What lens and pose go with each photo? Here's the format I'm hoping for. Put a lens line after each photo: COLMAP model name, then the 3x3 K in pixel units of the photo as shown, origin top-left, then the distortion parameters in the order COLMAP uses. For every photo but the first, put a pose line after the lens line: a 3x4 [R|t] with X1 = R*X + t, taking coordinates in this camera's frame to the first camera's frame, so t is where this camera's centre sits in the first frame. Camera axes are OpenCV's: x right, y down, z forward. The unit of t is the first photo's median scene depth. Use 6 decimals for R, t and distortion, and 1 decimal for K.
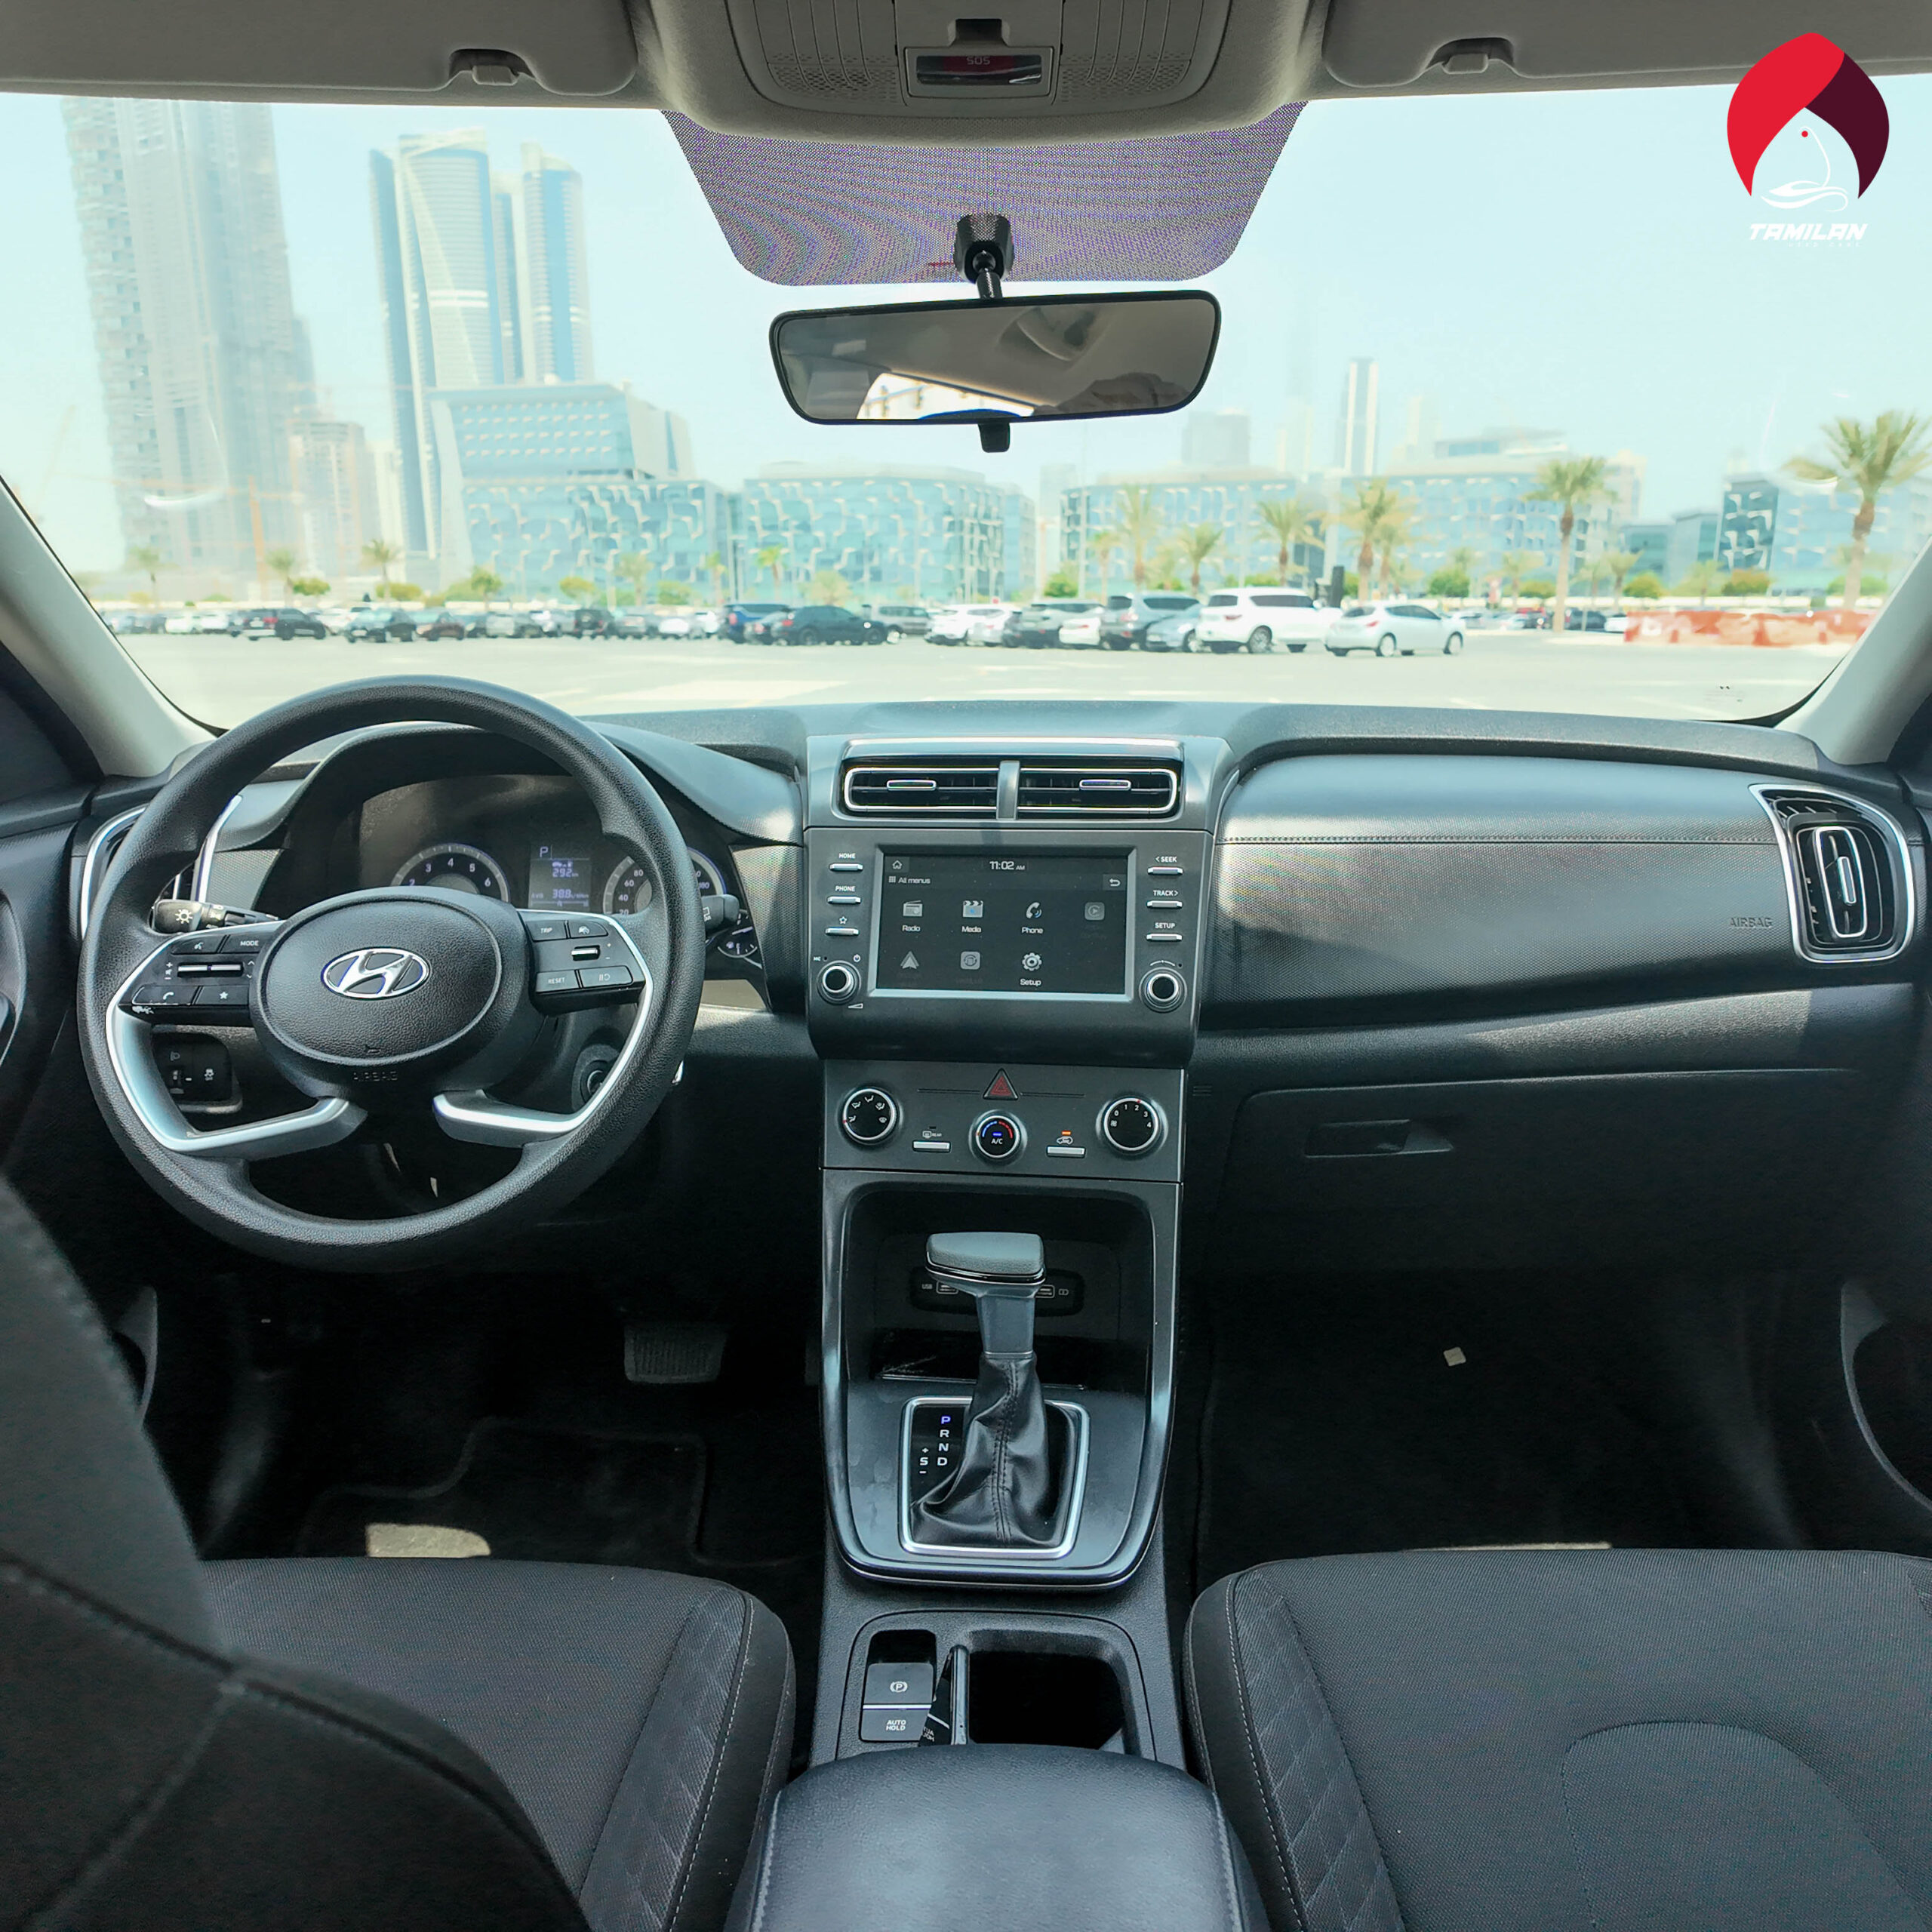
lens RADIAL K [[1660.8, 0, 1079.4], [0, 1660.8, 967.0], [0, 0, 1]] dist [0.028375, -0.008513]
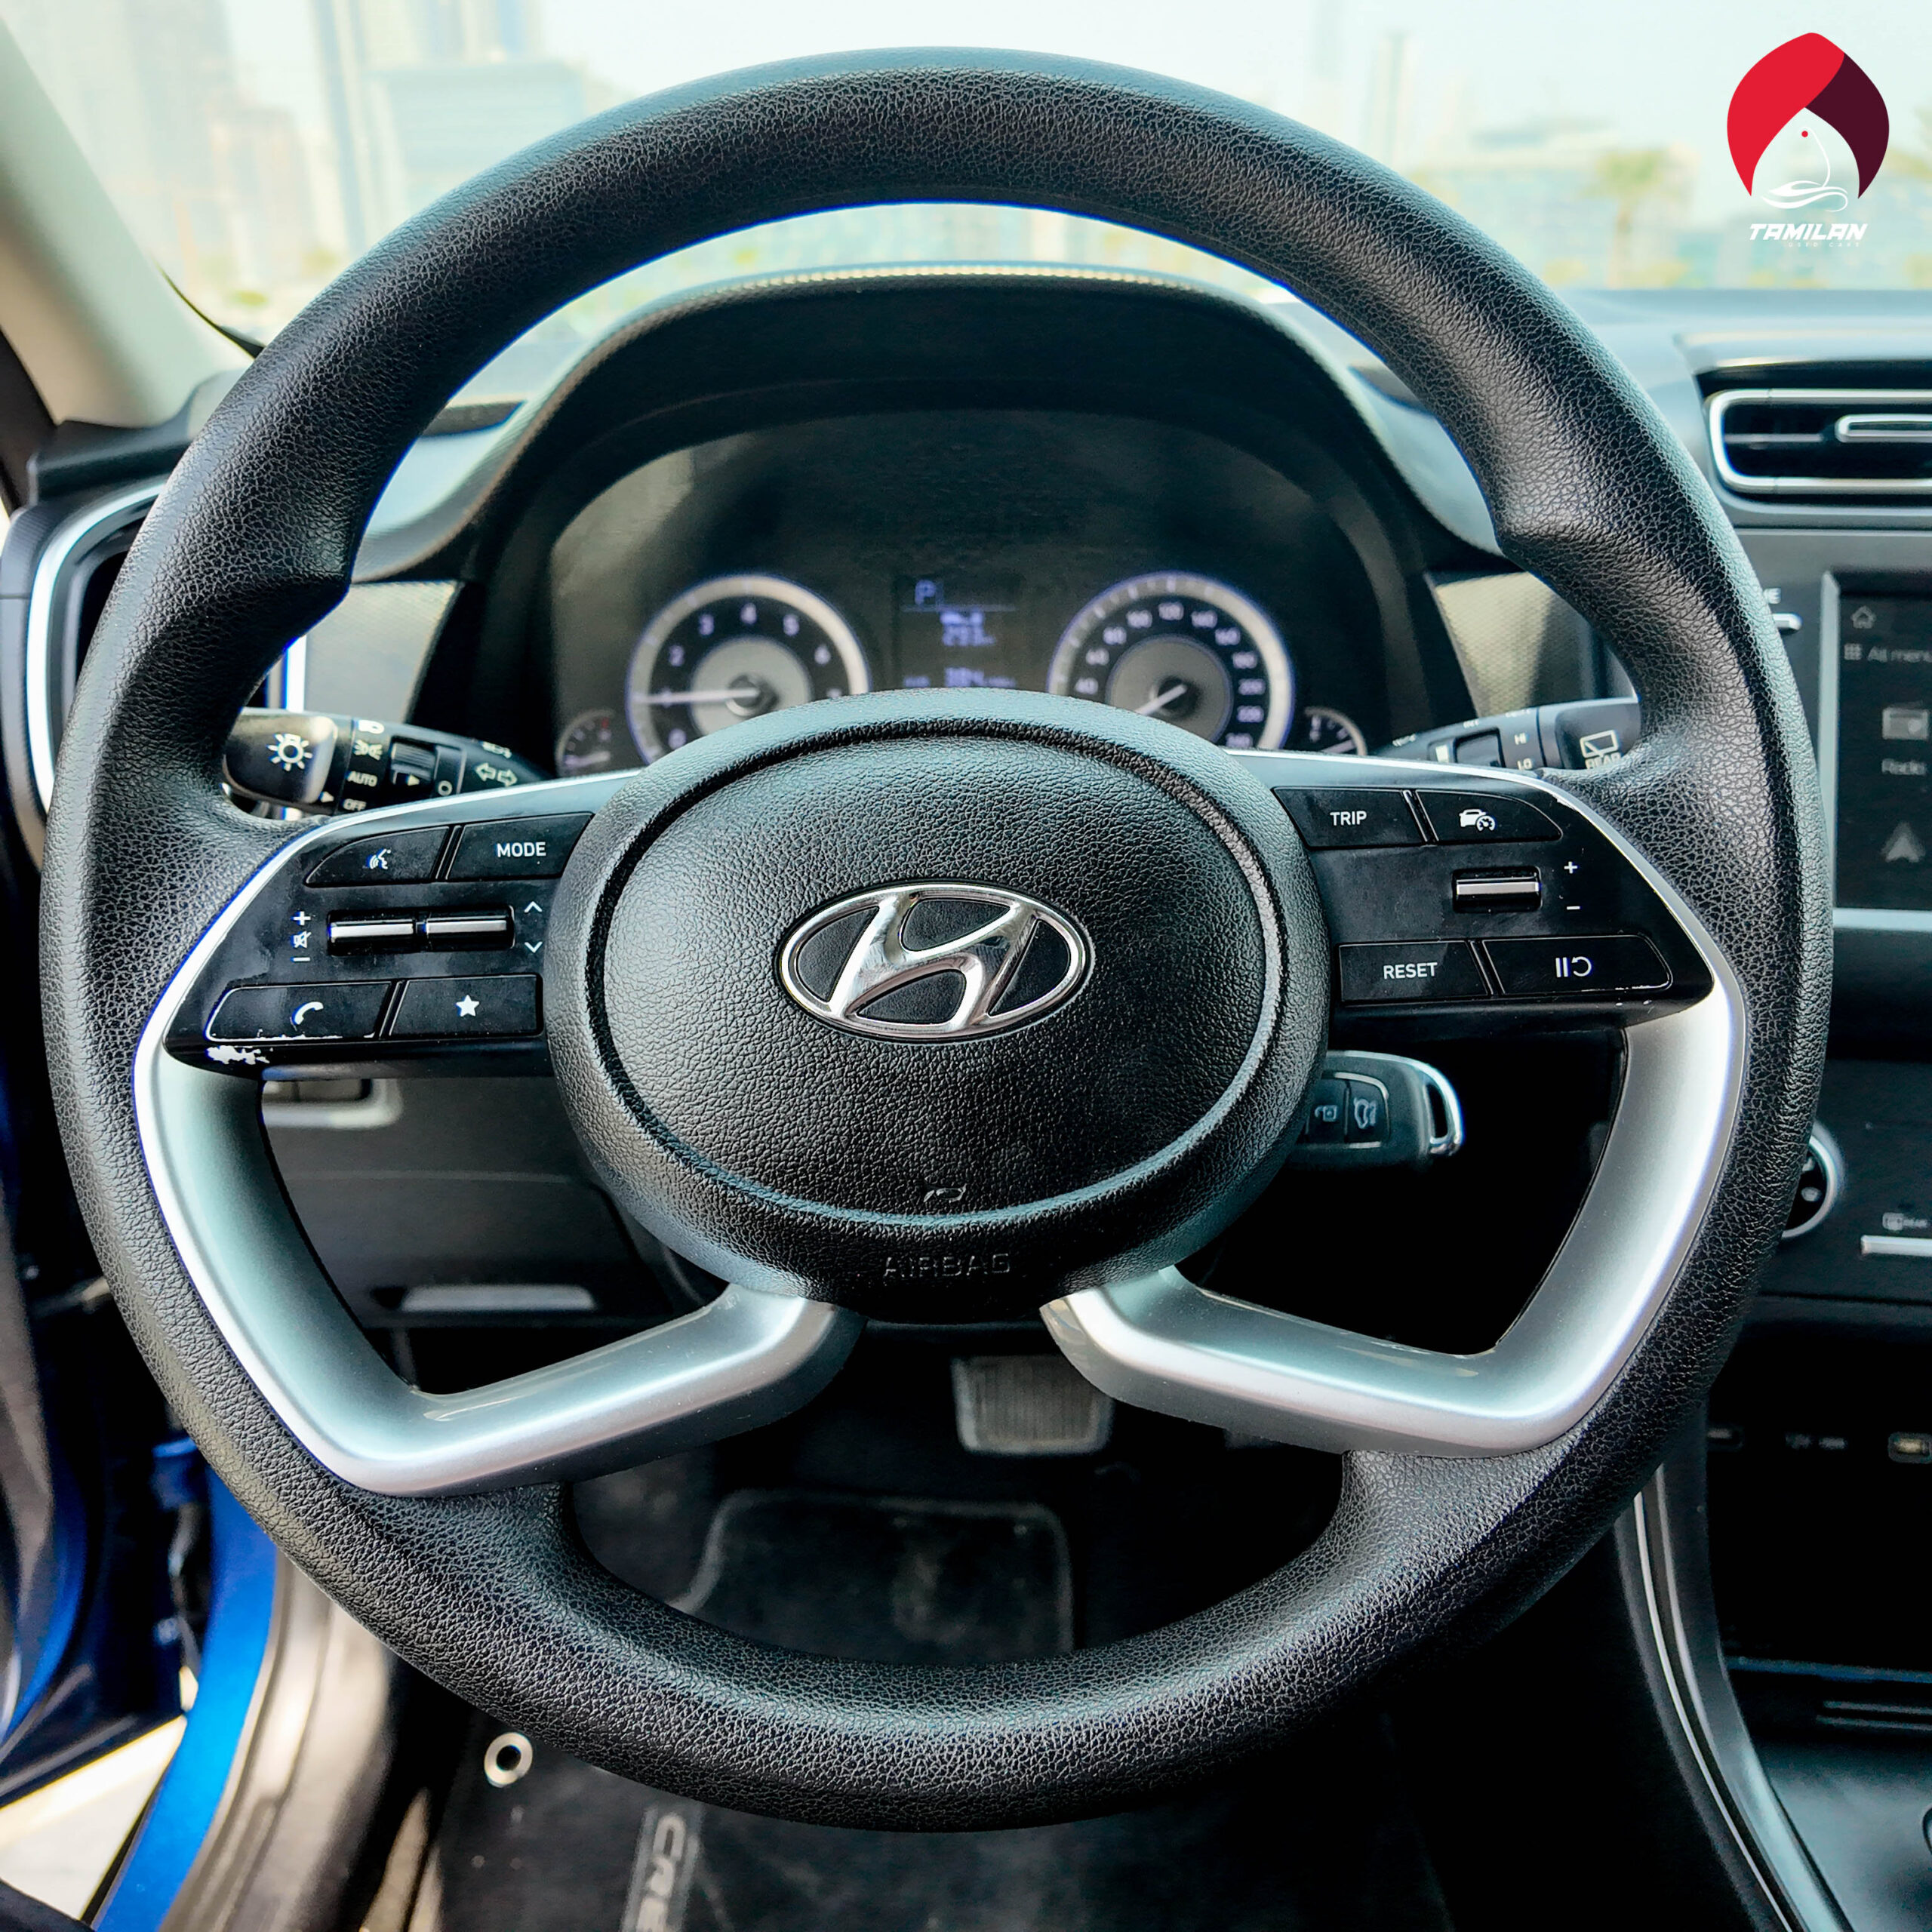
lens RADIAL K [[1515.6, 0, 966.0], [0, 1515.6, 966.0], [0, 0, 1]] dist [0.120084, -0.088317]
pose [[0.999915, 0.007975, -0.010289, -0.341093], [-0.006182, 0.986467, 0.163846, -0.037390], [0.011457, -0.163768, 0.986432, 0.579692]]
